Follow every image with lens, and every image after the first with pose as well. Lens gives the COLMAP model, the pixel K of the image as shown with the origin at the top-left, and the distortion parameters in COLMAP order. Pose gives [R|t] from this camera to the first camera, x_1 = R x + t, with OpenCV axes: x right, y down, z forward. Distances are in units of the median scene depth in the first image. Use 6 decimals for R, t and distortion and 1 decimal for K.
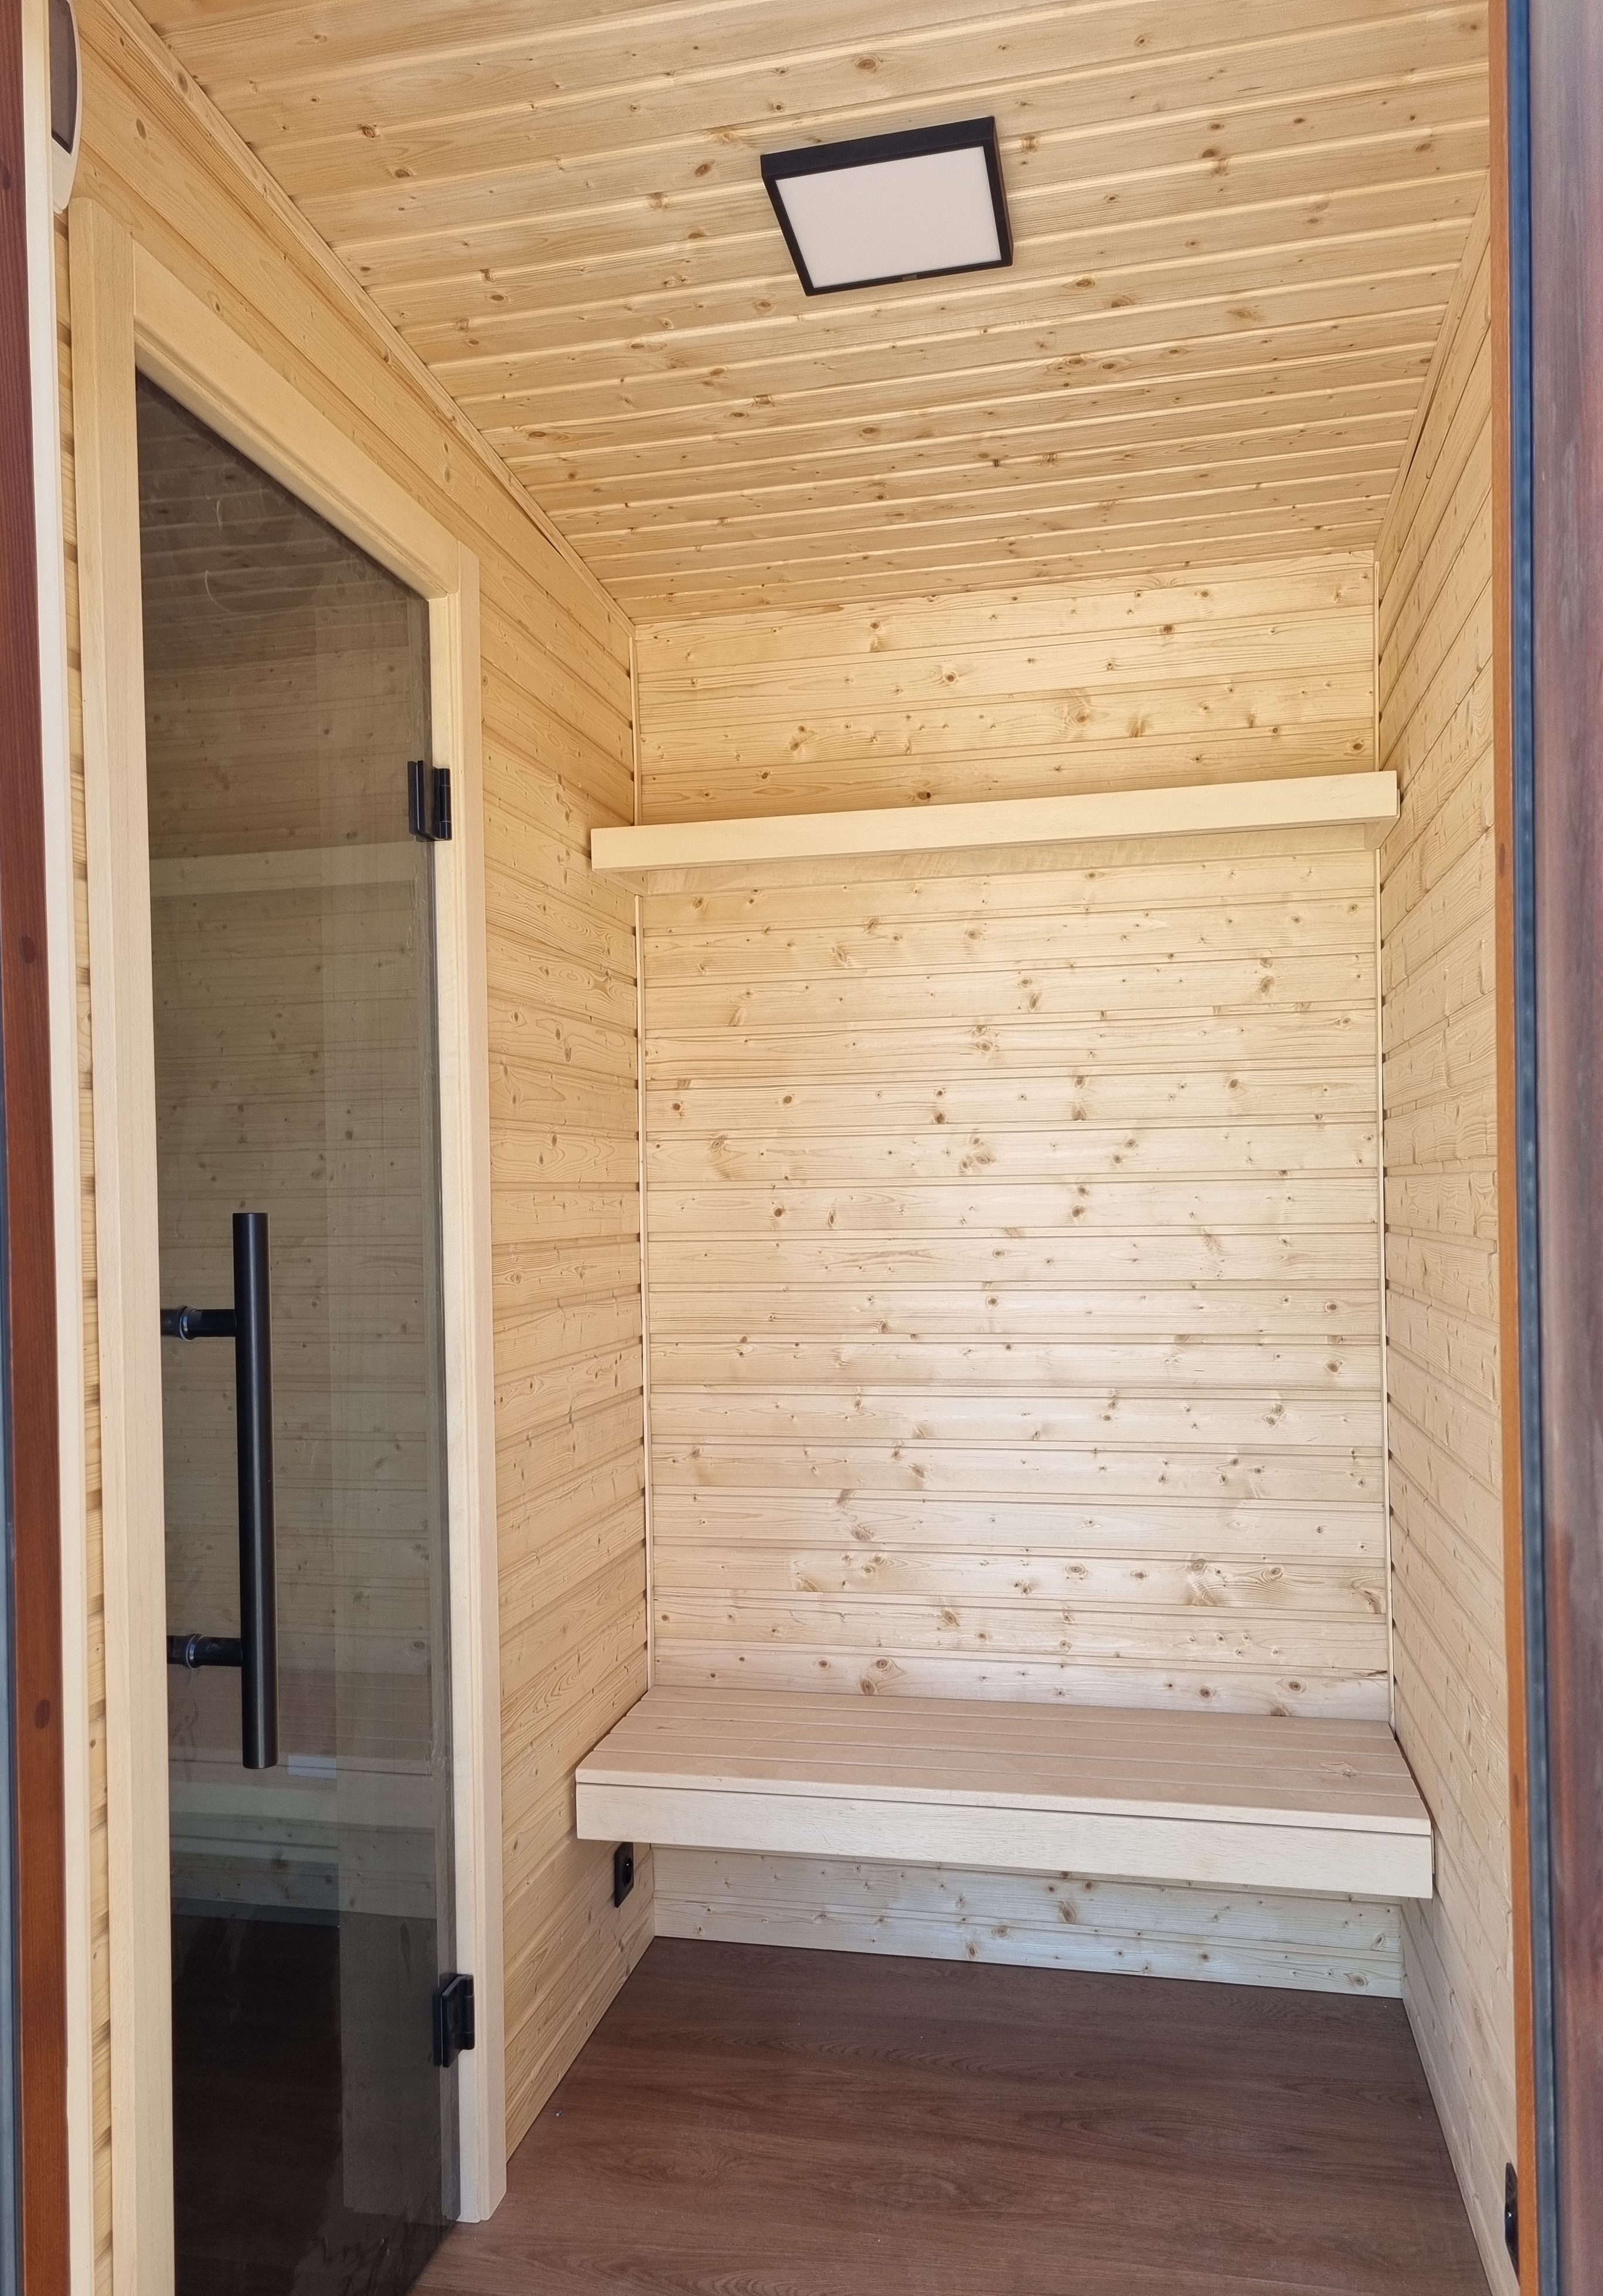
lens RADIAL K [[2072.5, 0, 752.6], [0, 2072.5, 1149.0], [0, 0, 1]] dist [0.081390, -0.081806]
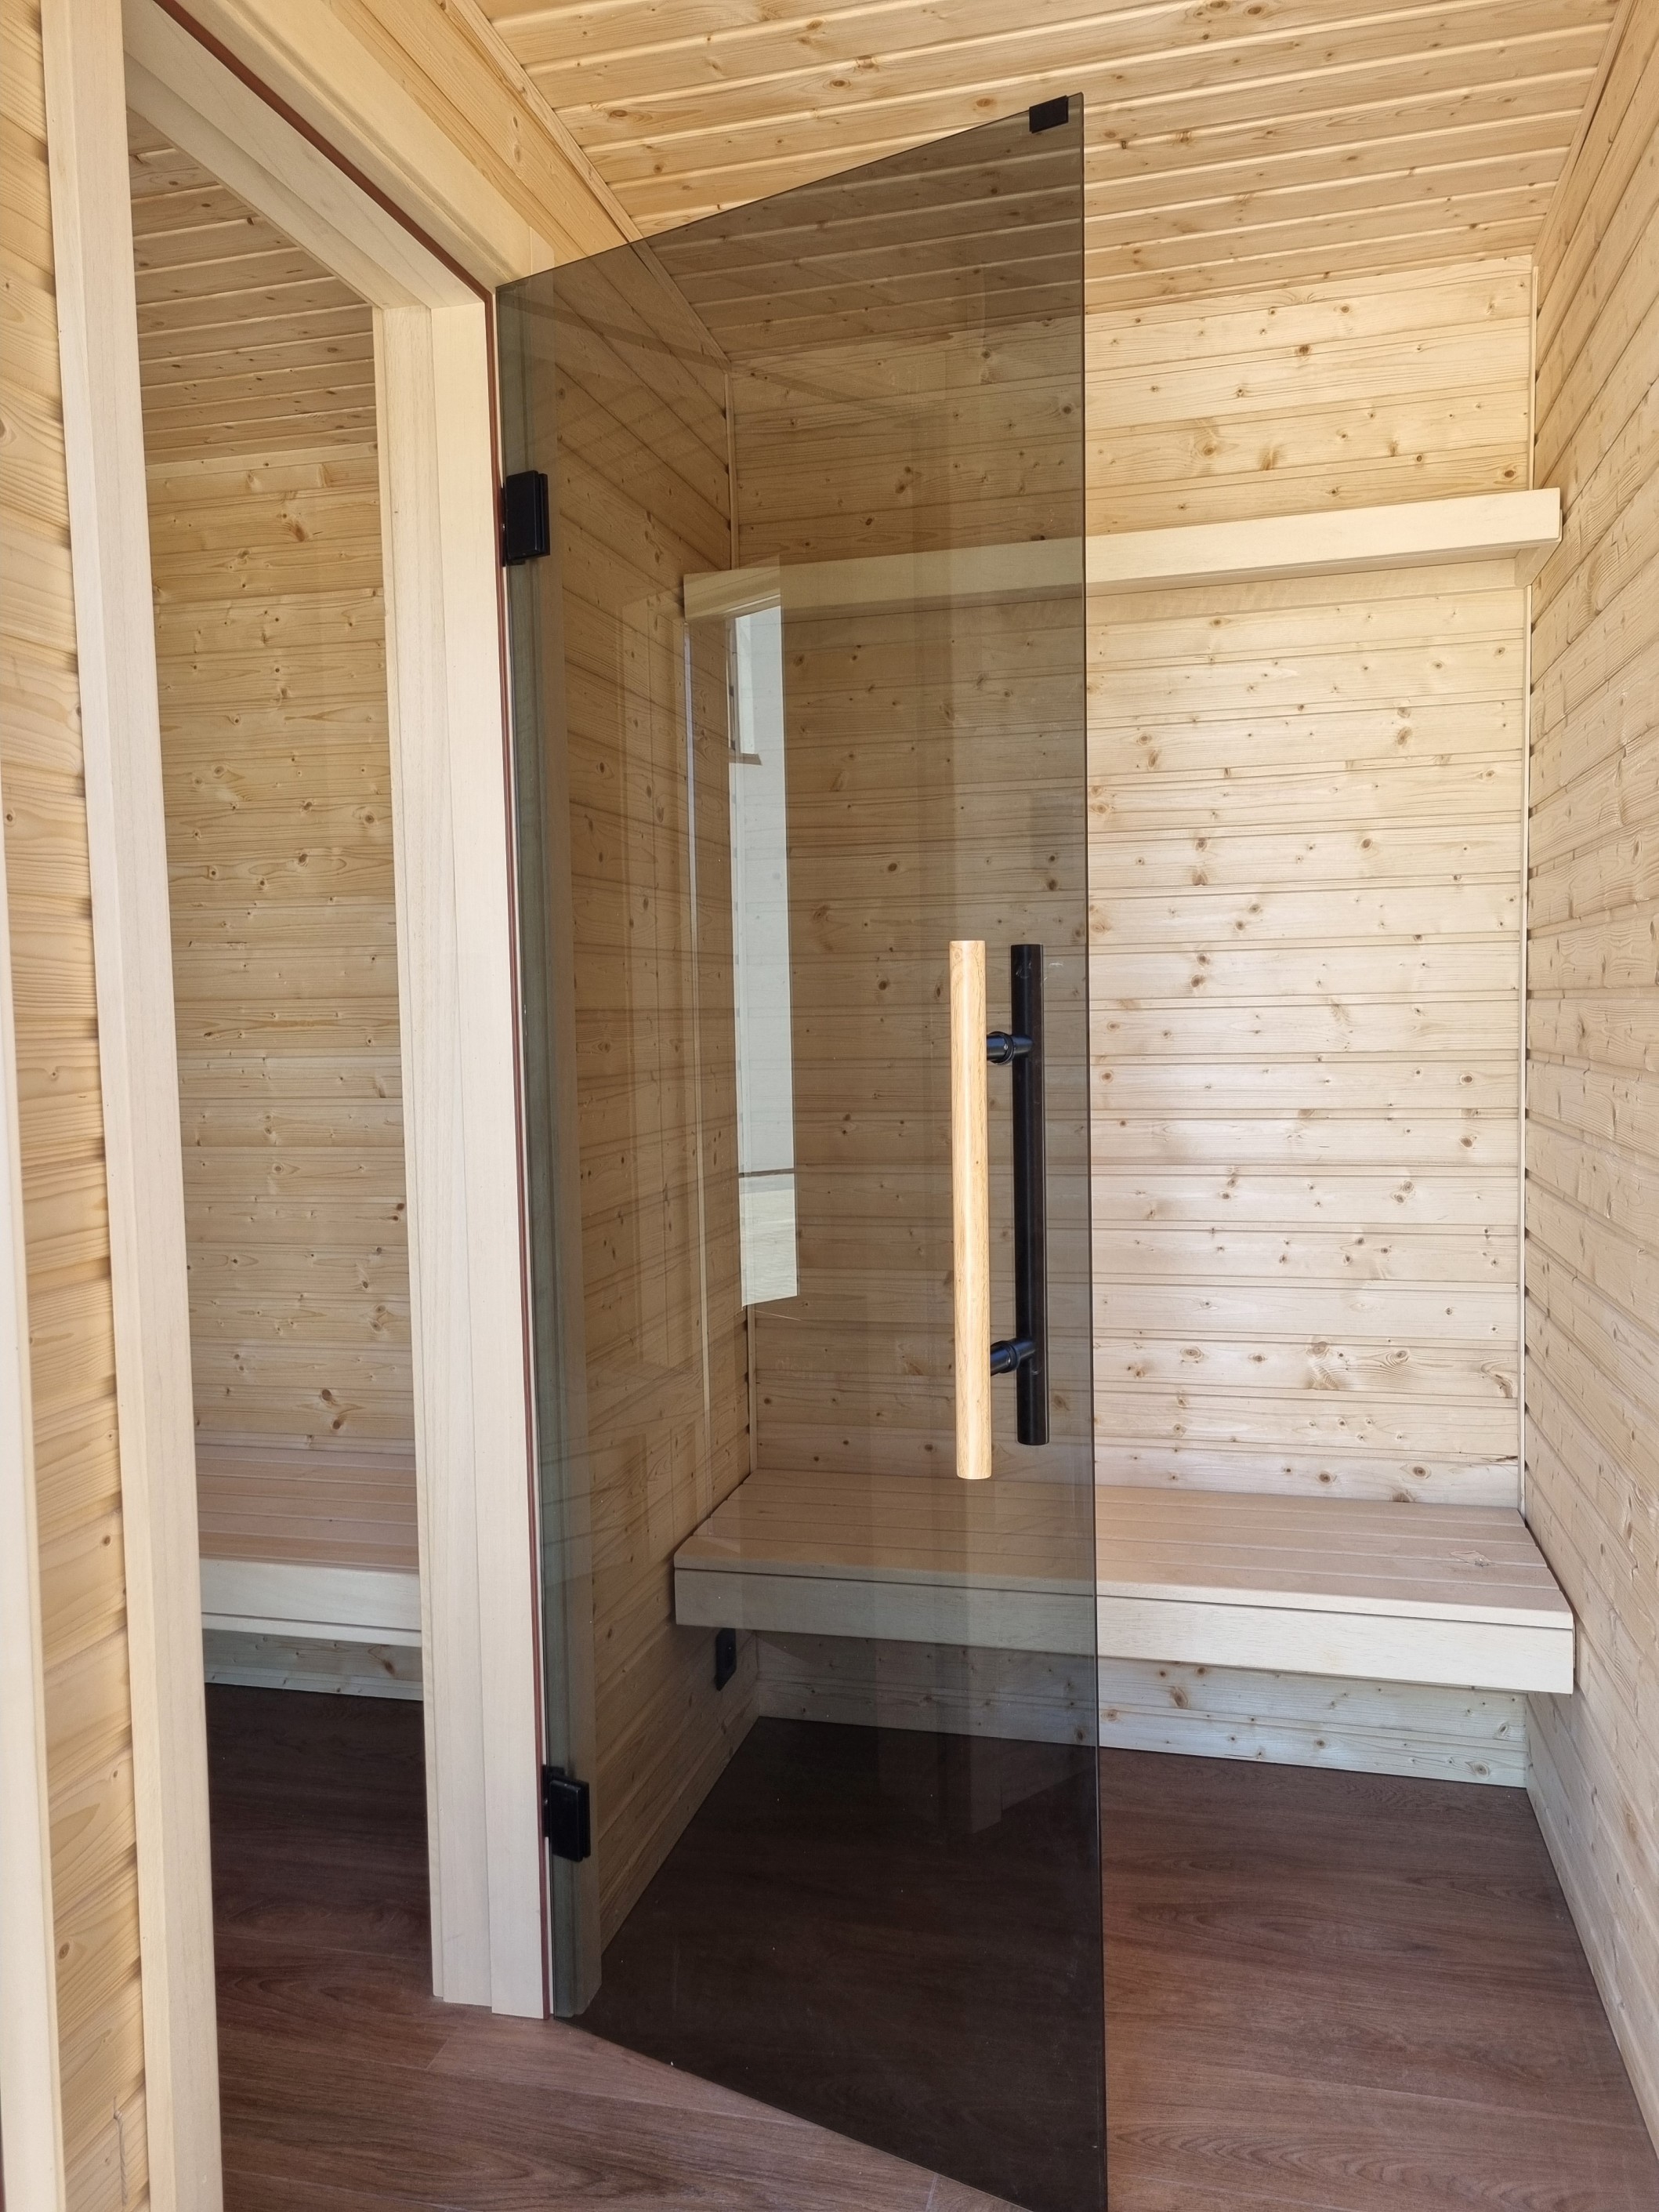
lens RADIAL K [[1667.9, 0, 837.5], [0, 1667.9, 1130.2], [0, 0, 1]] dist [0.066458, -0.042793]
pose [[0.999854, -0.001102, -0.017047, 0.004560], [0.002168, 0.998032, 0.062667, 0.050484], [0.016944, -0.062694, 0.997889, 0.230594]]
